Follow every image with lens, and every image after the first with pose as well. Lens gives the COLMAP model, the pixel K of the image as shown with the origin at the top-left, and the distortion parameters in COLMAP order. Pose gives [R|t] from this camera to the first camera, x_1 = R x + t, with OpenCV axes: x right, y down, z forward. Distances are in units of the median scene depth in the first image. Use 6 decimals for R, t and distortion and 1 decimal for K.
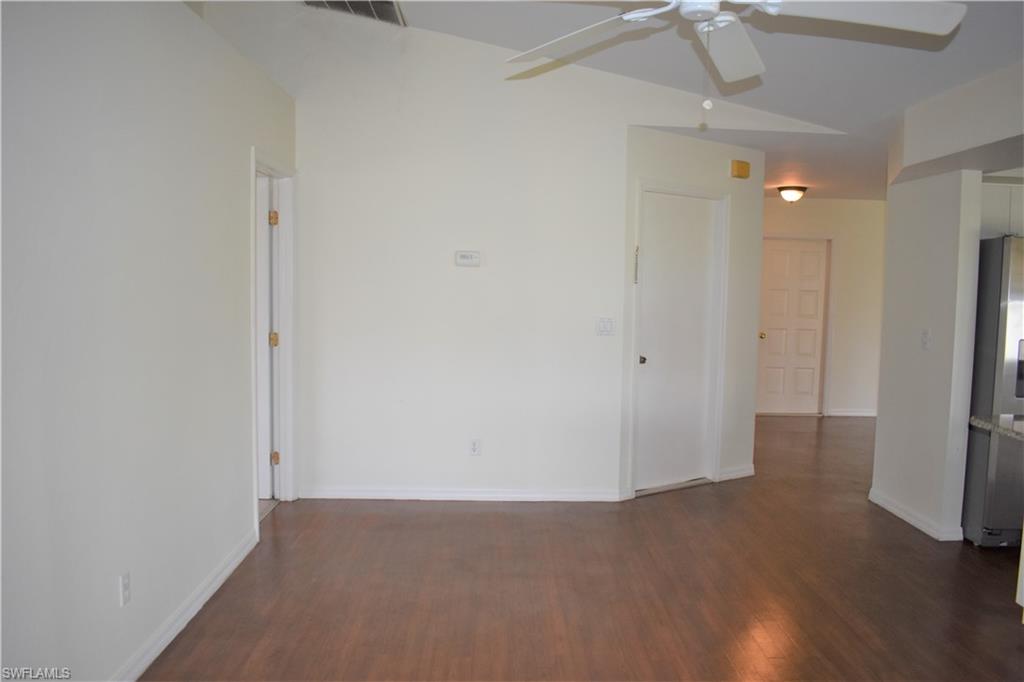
lens RADIAL K [[802.9, 0, 512.0], [0, 802.9, 341.0], [0, 0, 1]] dist [-0.090720, 0.010831]
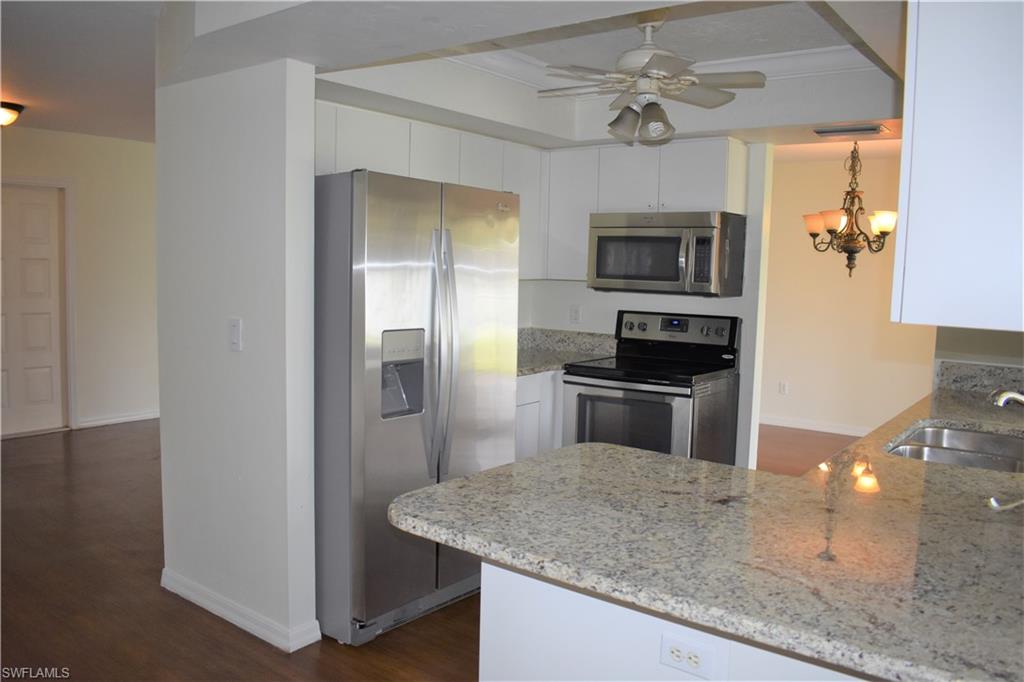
lens RADIAL K [[802.9, 0, 512.0], [0, 802.9, 341.0], [0, 0, 1]] dist [-0.090720, 0.010831]
pose [[0.622595, -0.078932, 0.778553, 0.176207], [0.047341, 0.996877, 0.063208, -0.027773], [-0.781111, -0.002496, 0.624388, 0.439913]]
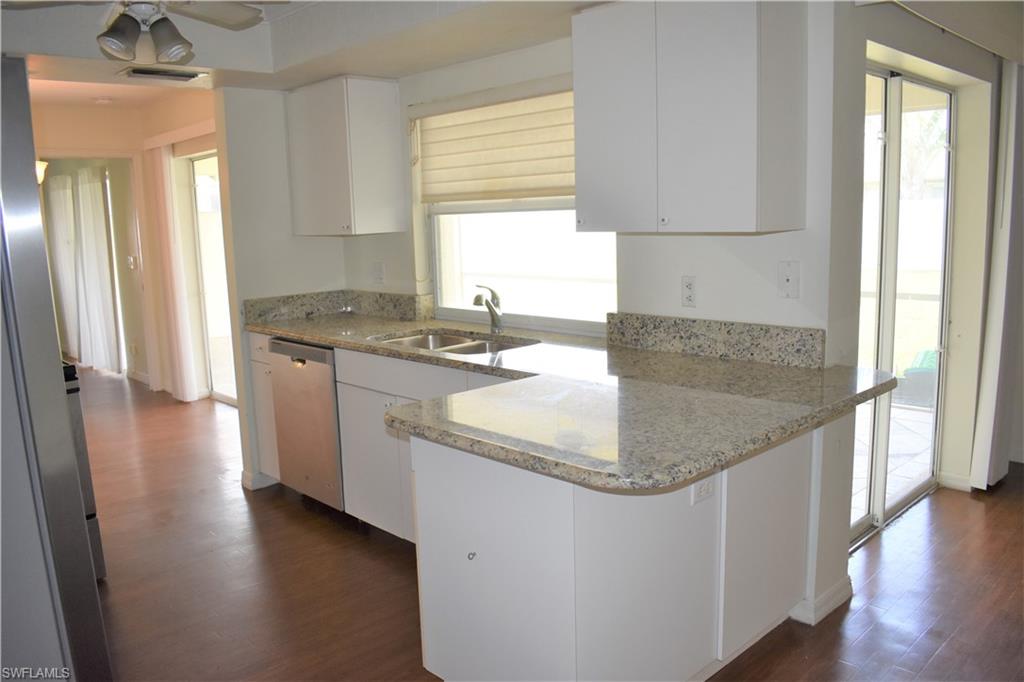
lens RADIAL K [[802.9, 0, 512.0], [0, 802.9, 341.0], [0, 0, 1]] dist [-0.090720, 0.010831]
pose [[-0.677335, -0.112797, 0.726976, 0.221678], [0.076108, 0.972130, 0.221746, -0.065147], [-0.731727, 0.205525, -0.649873, 0.965746]]
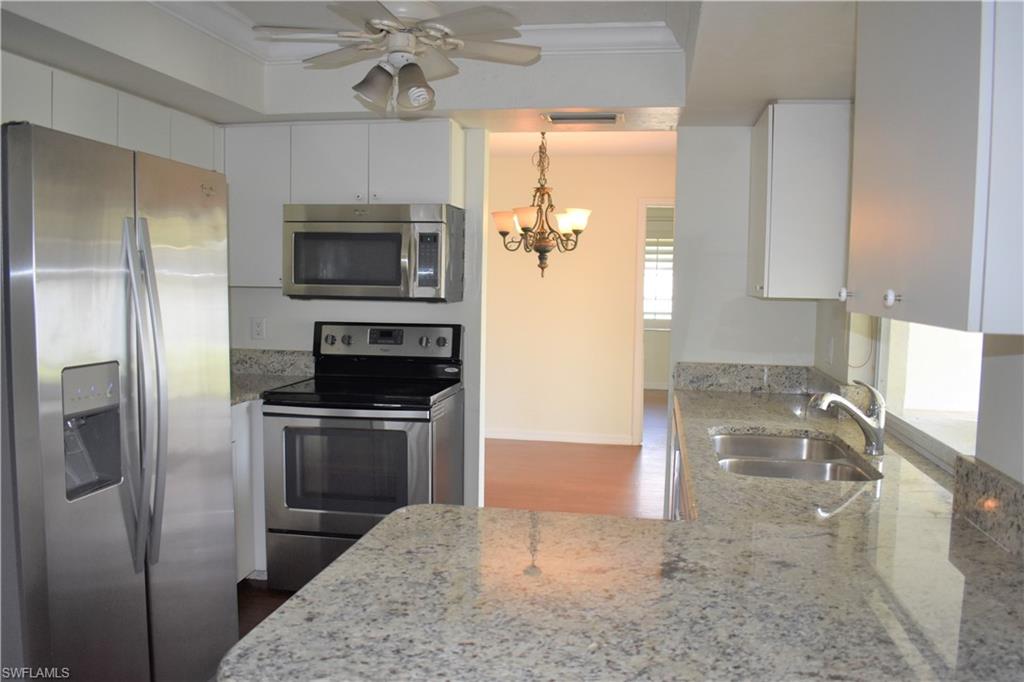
lens RADIAL K [[833.5, 0, 512.0], [0, 833.5, 341.0], [0, 0, 1]] dist [-0.088161, 0.004039]
pose [[0.190690, -0.092962, 0.977239, 0.235814], [0.063146, 0.994606, 0.082293, -0.034801], [-0.979617, 0.046017, 0.195532, 0.595511]]
